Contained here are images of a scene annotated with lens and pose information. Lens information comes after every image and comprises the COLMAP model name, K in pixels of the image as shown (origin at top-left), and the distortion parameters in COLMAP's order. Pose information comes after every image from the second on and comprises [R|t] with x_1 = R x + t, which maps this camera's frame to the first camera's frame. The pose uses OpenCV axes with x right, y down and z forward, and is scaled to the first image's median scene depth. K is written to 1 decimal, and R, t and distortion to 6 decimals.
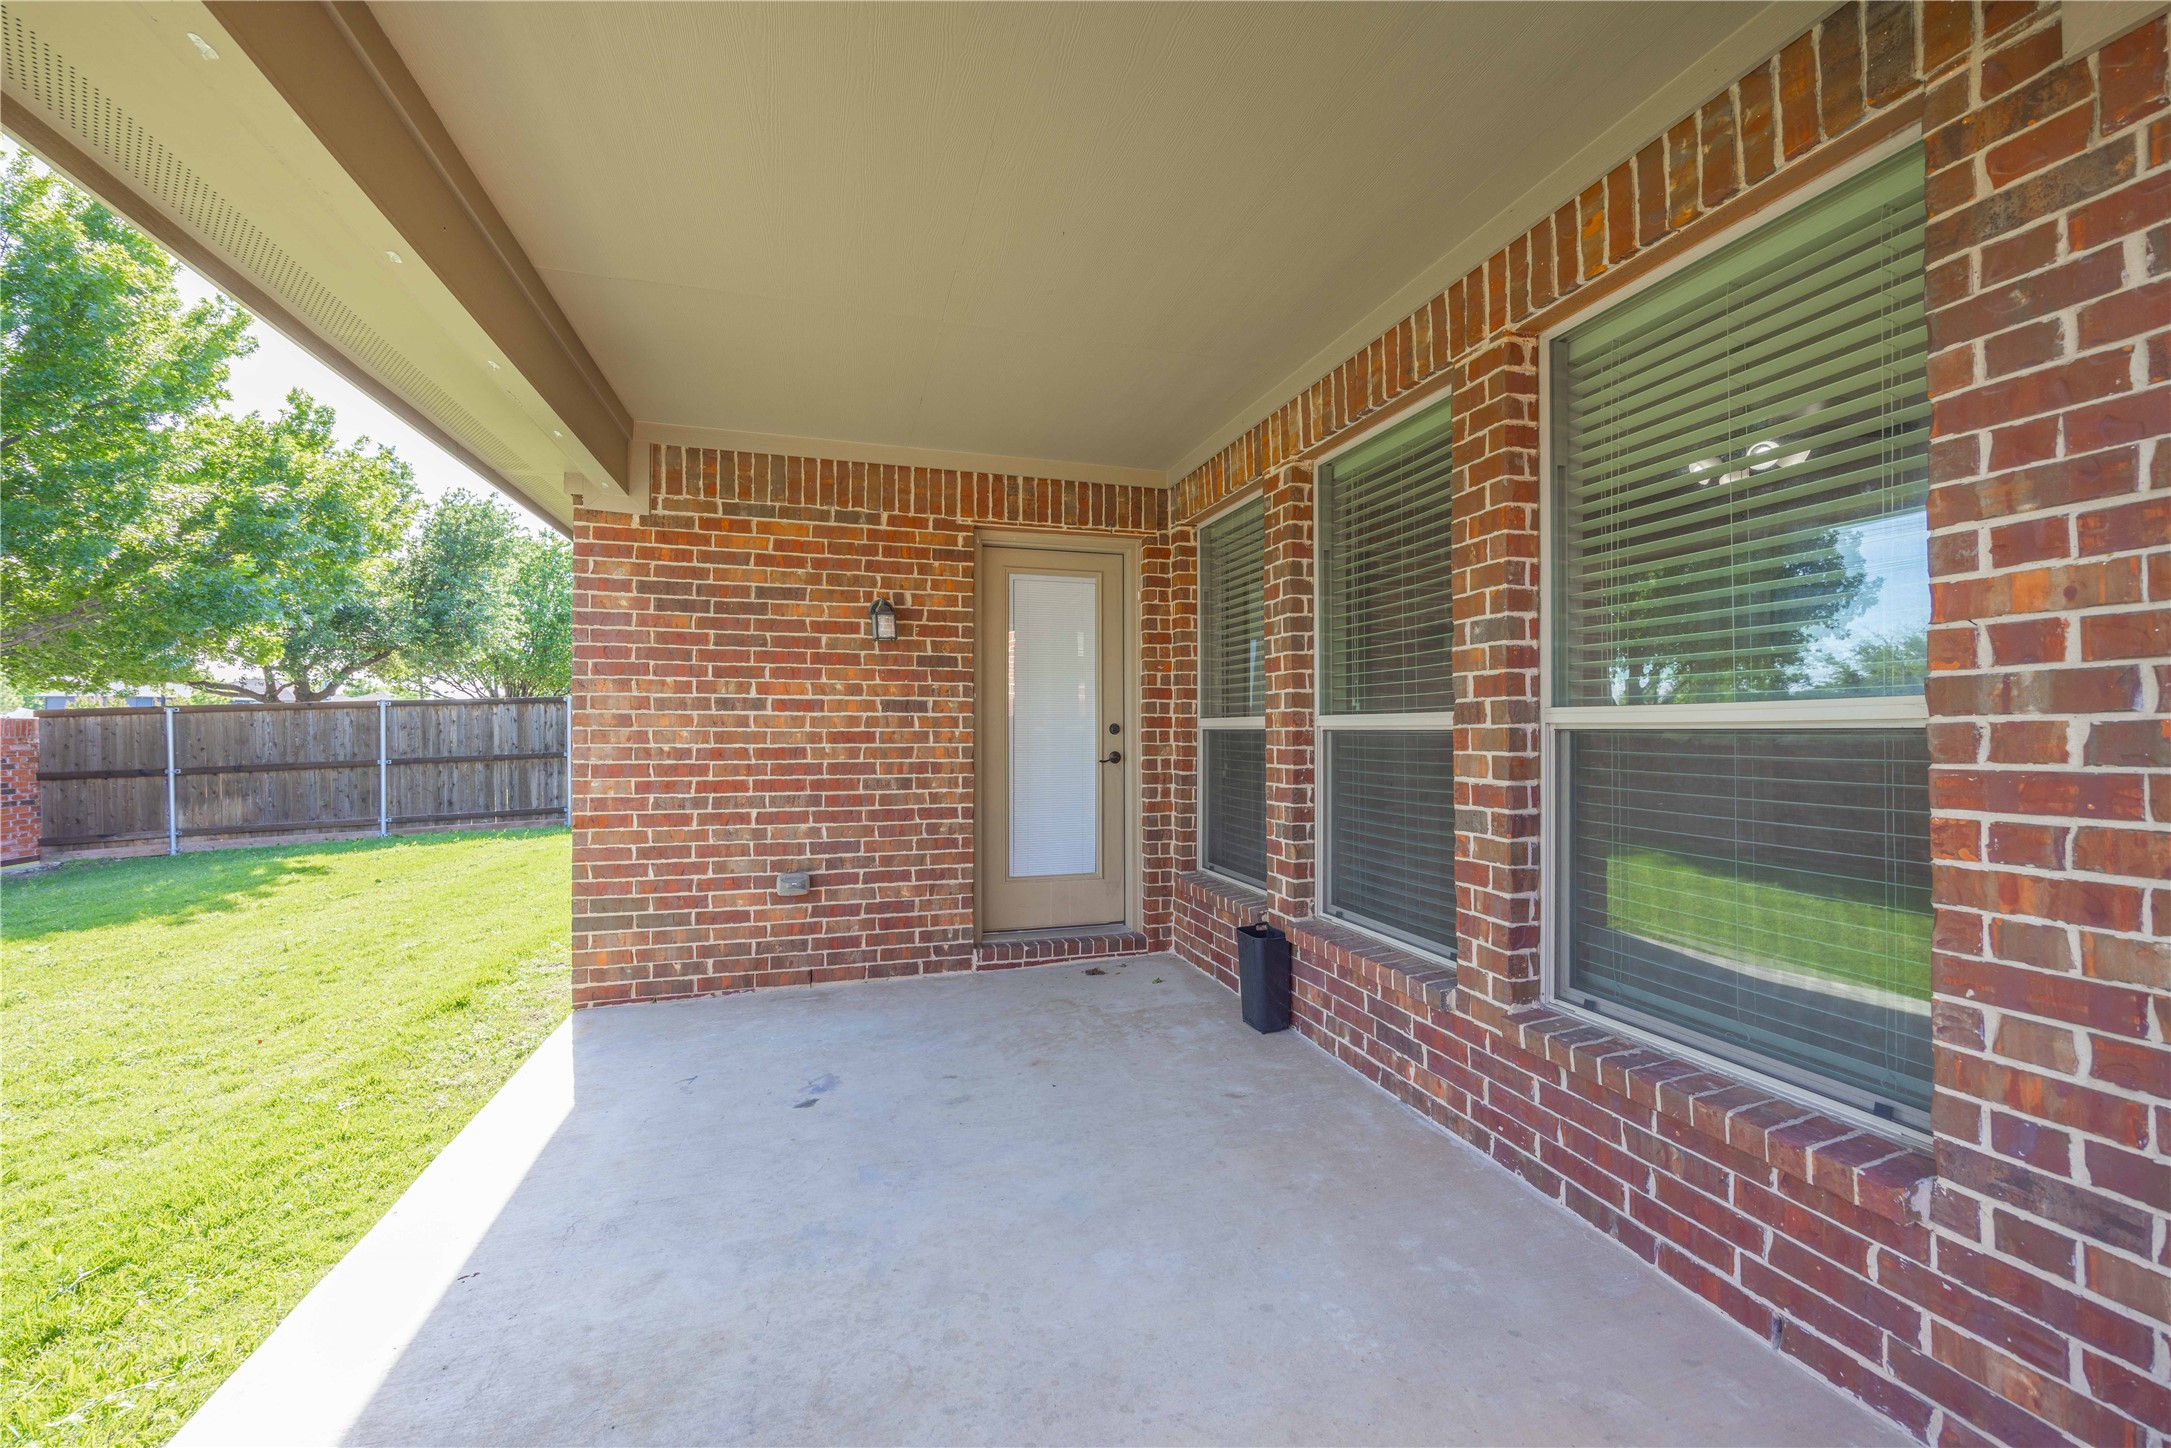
lens RADIAL K [[855.9, 0, 1090.2], [0, 855.9, 730.6], [0, 0, 1]] dist [0.000695, -0.002016]
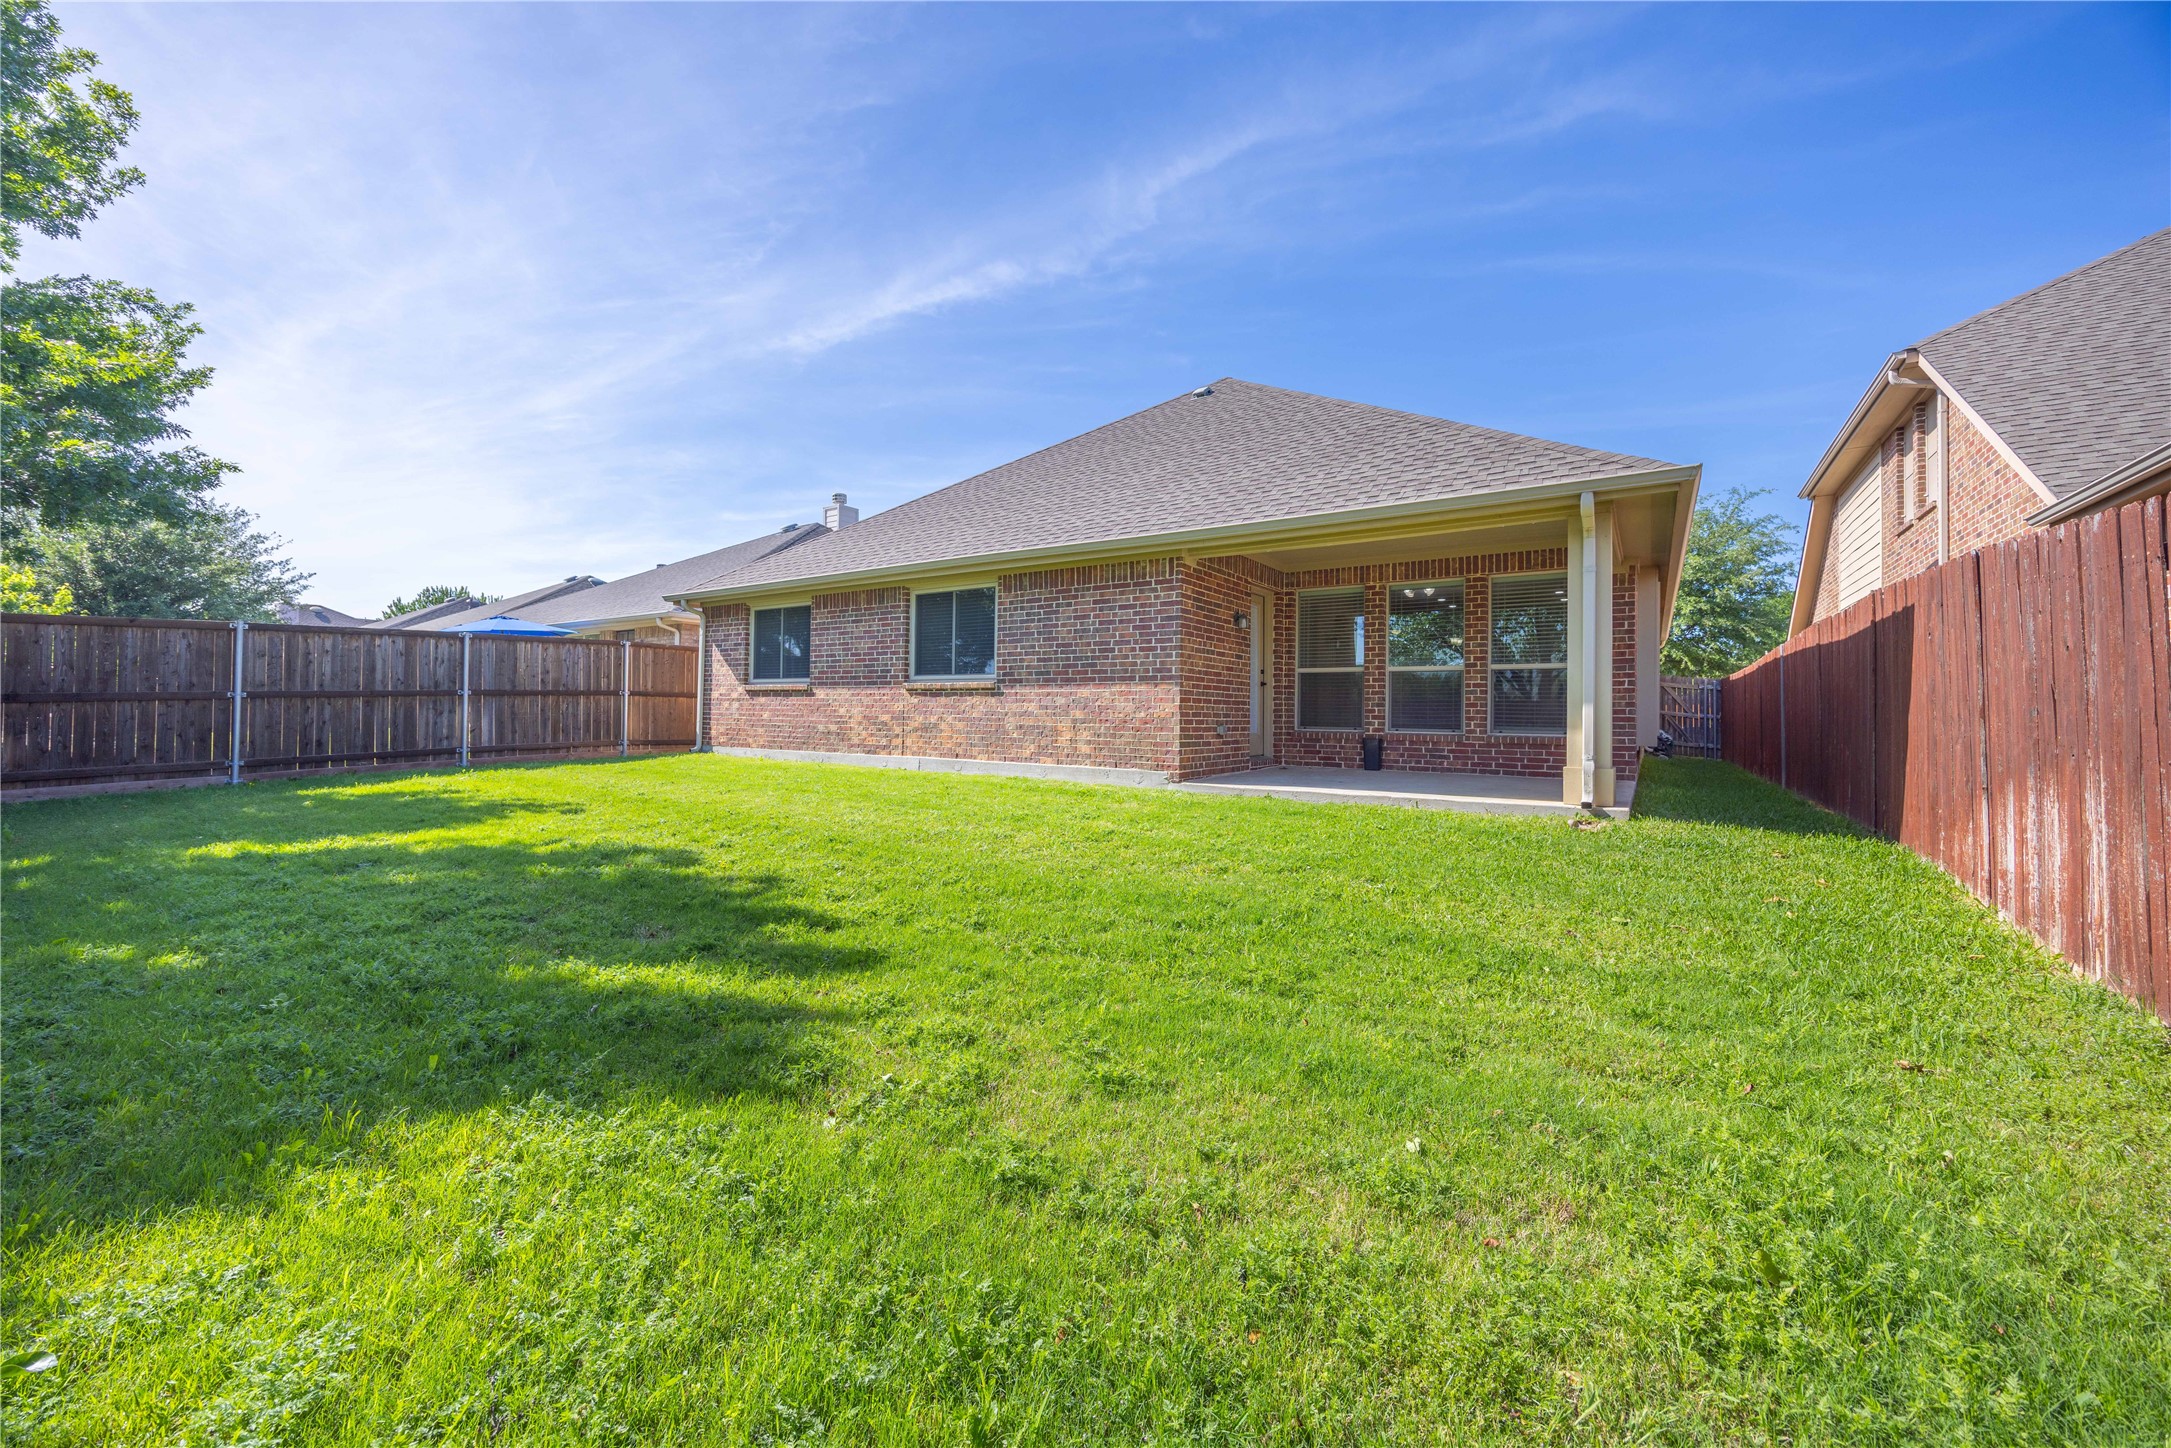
lens RADIAL K [[824.5, 0, 1092.7], [0, 824.5, 701.7], [0, 0, 1]] dist [0.001620, -0.001207]
pose [[0.771236, 0.016427, 0.636337, -0.798838], [-0.010695, 0.999860, -0.012850, 0.051854], [-0.636459, 0.003104, 0.771304, -0.200087]]
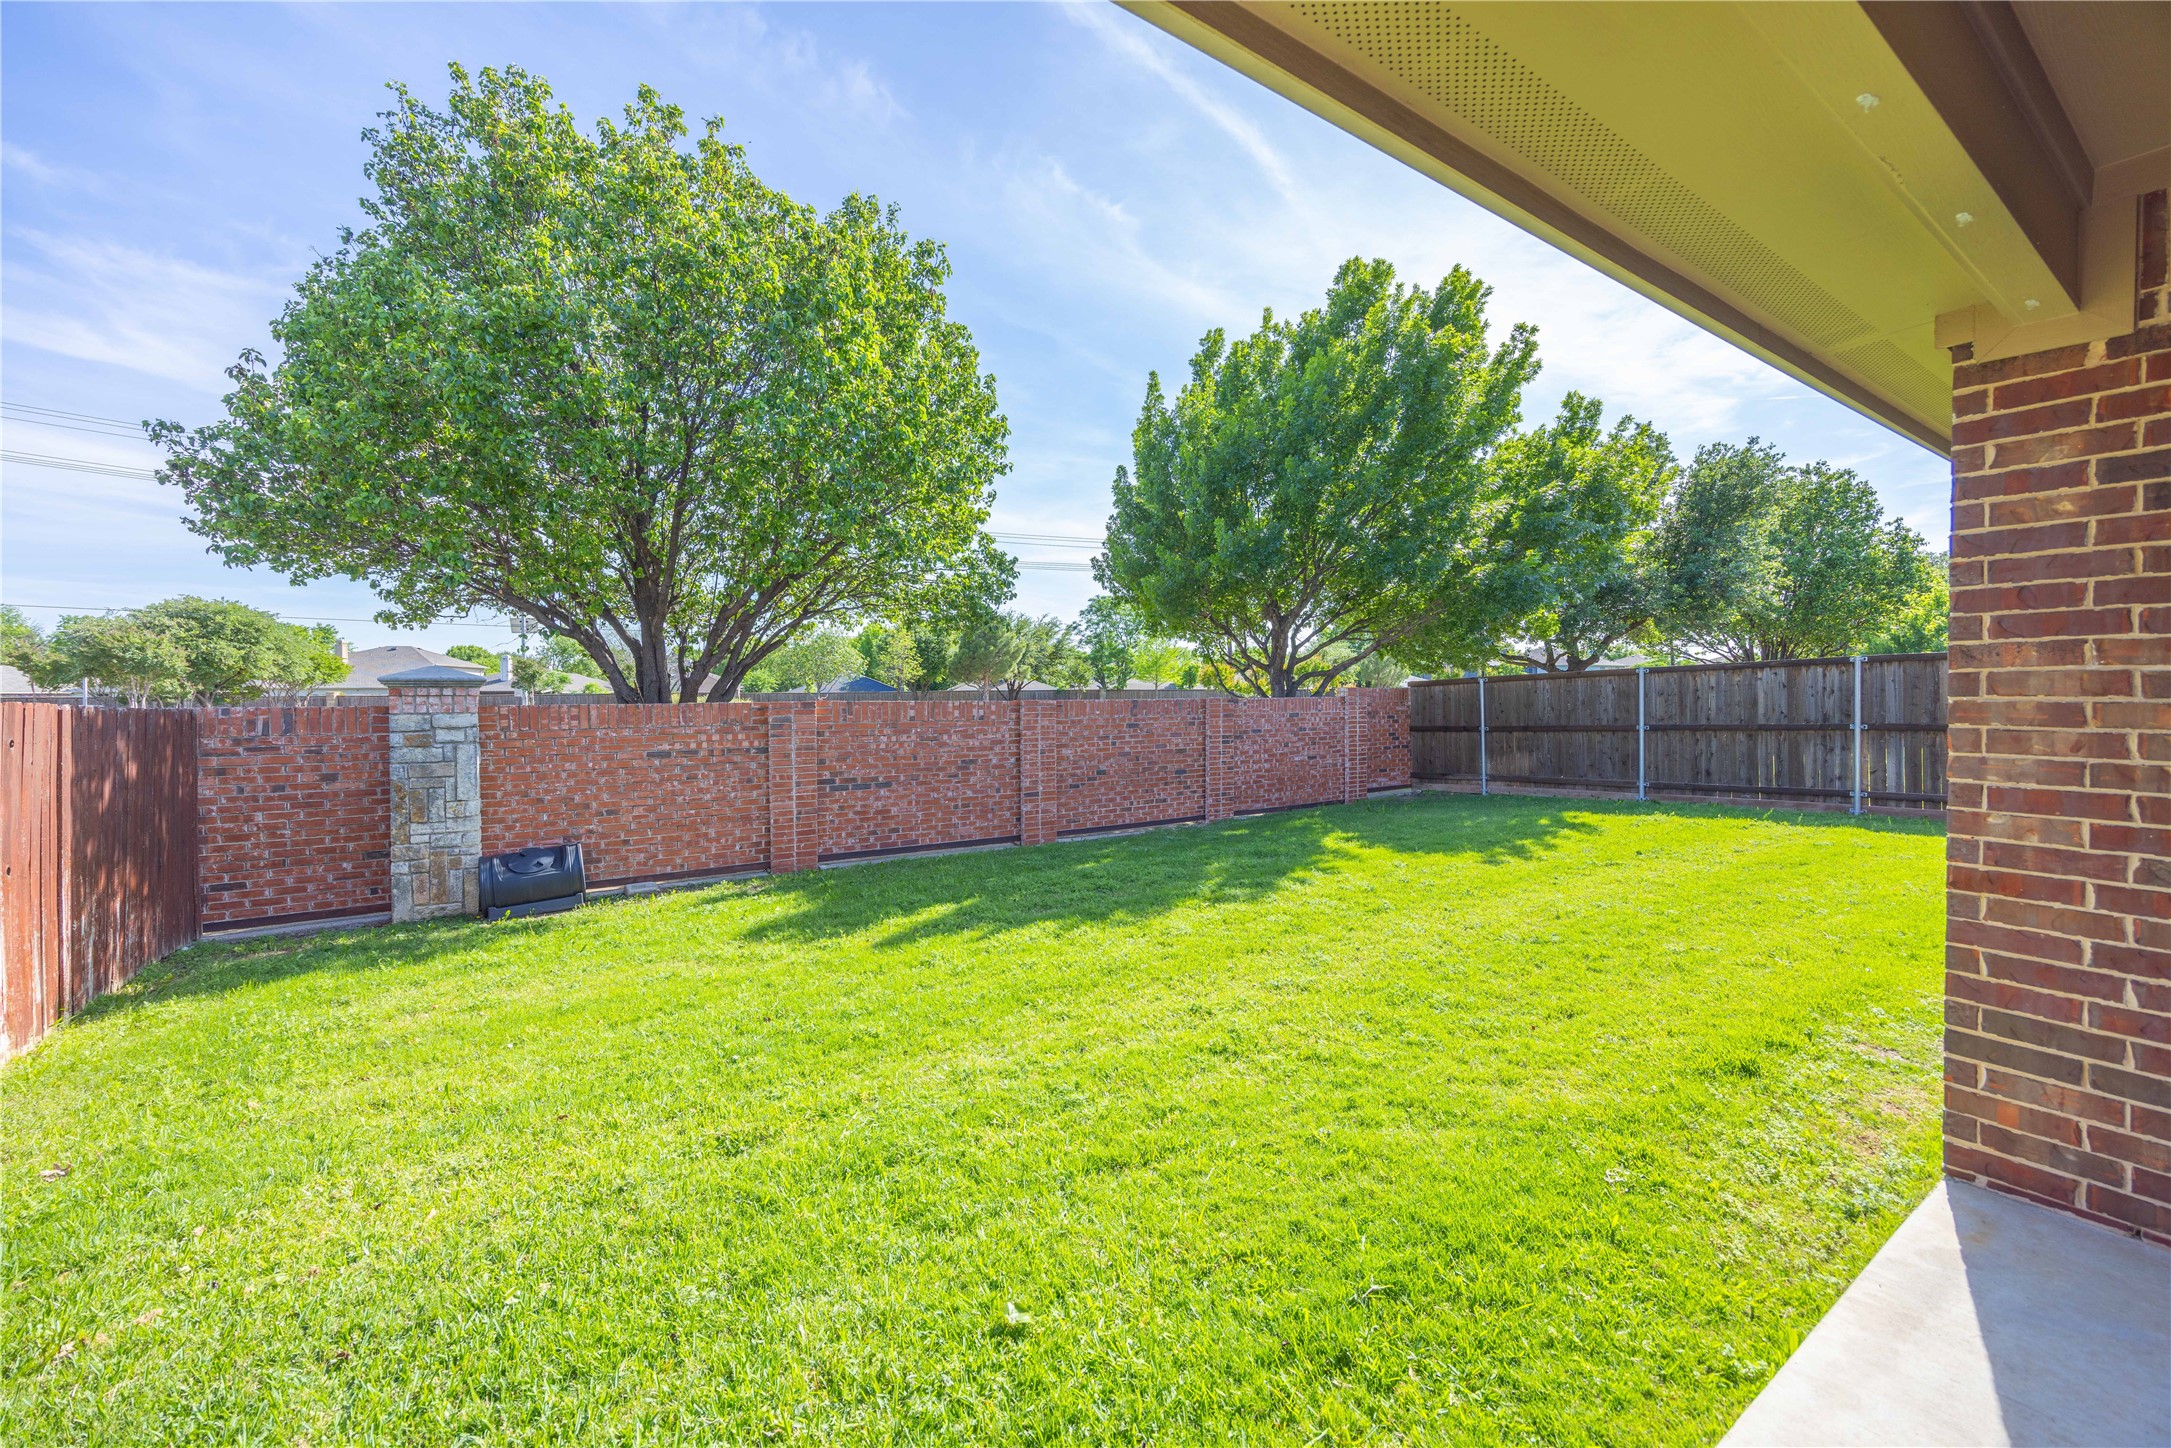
lens RADIAL K [[824.5, 0, 1055.3], [0, 824.5, 699.5], [0, 0, 1]] dist [0.001620, -0.001207]
pose [[0.262124, 0.007555, -0.965005, -0.060928], [0.002764, 0.999959, 0.008579, -0.008908], [0.965030, -0.004917, 0.262092, 0.066986]]
